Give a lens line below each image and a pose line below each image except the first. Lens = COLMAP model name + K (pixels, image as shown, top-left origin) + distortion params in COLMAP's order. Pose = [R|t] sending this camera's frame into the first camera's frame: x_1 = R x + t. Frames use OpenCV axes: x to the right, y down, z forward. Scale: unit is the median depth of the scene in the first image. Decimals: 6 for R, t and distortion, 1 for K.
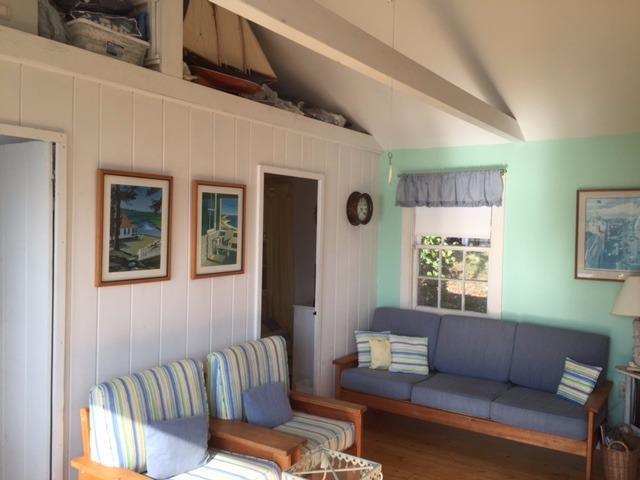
lens RADIAL K [[546.3, 0, 325.3], [0, 546.3, 226.7], [0, 0, 1]] dist [0.078210, -0.101933]
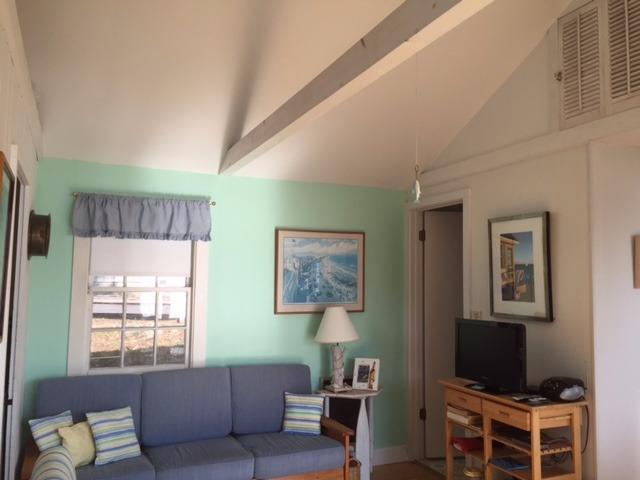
lens RADIAL K [[546.3, 0, 325.2], [0, 546.3, 235.5], [0, 0, 1]] dist [0.078210, -0.101933]
pose [[0.517009, 0.055275, 0.854193, -0.446445], [0.005795, 0.997664, -0.068066, 0.020606], [-0.855960, 0.040141, 0.515481, 0.451666]]
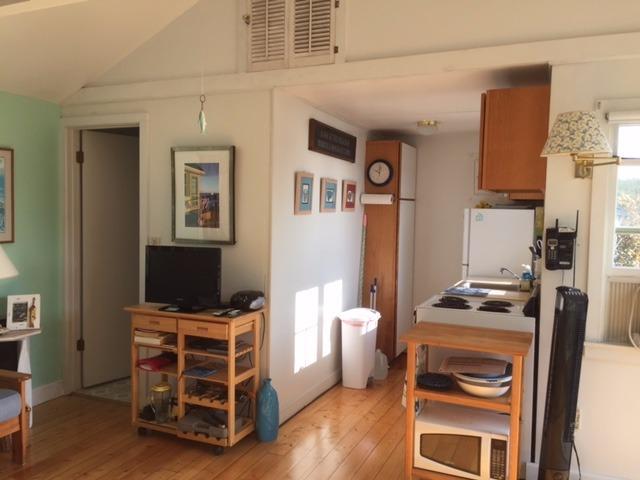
lens RADIAL K [[546.3, 0, 321.1], [0, 546.3, 238.7], [0, 0, 1]] dist [0.078210, -0.101933]
pose [[-0.189994, -0.076924, 0.978767, -0.503769], [-0.013523, 0.997036, 0.075735, 0.011526], [-0.981692, 0.001153, -0.190471, 0.649111]]
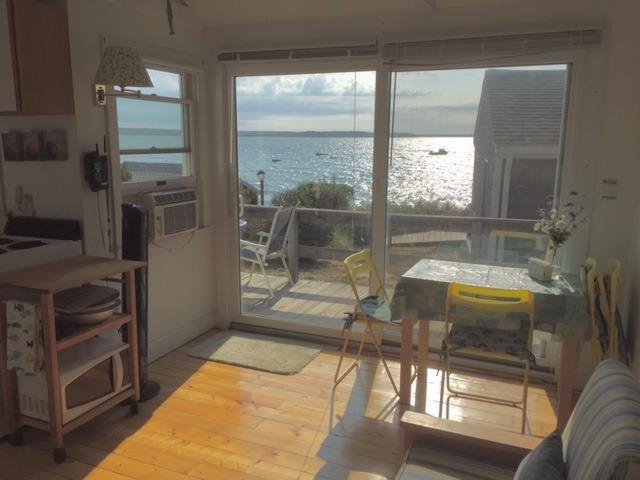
lens RADIAL K [[546.3, 0, 322.4], [0, 546.3, 237.9], [0, 0, 1]] dist [0.078210, -0.101933]
pose [[-0.981018, 0.010233, -0.193645, 0.050088], [-0.025341, 0.983278, 0.180340, 0.019376], [0.192252, 0.181824, -0.964354, 1.098991]]
